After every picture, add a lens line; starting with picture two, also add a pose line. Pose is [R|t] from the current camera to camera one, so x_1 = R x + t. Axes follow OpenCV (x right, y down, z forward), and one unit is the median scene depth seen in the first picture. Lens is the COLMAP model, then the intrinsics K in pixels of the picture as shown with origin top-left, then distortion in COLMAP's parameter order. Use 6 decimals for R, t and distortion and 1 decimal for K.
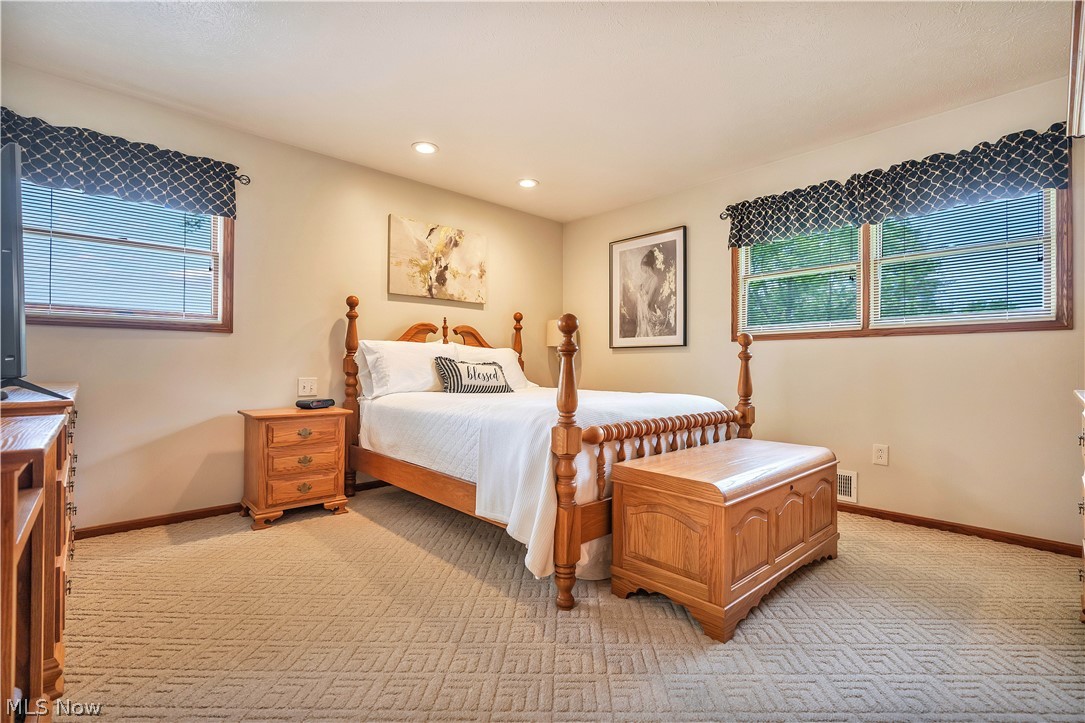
lens RADIAL K [[493.1, 0, 549.7], [0, 493.1, 362.0], [0, 0, 1]] dist [-0.002159, 0.001575]
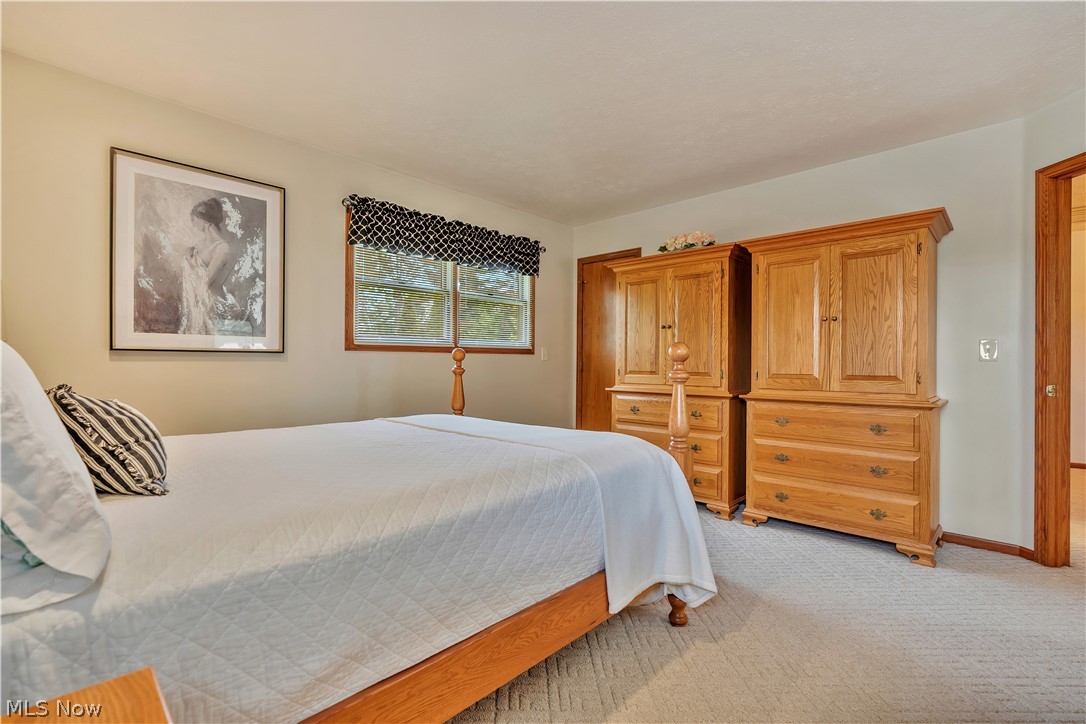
lens RADIAL K [[493.6, 0, 545.2], [0, 493.6, 365.1], [0, 0, 1]] dist [-0.002159, 0.001575]
pose [[-0.057519, -0.010556, 0.998289, -0.428576], [-0.011079, 0.999889, 0.009935, -0.021941], [-0.998283, -0.010489, -0.057630, 0.573039]]
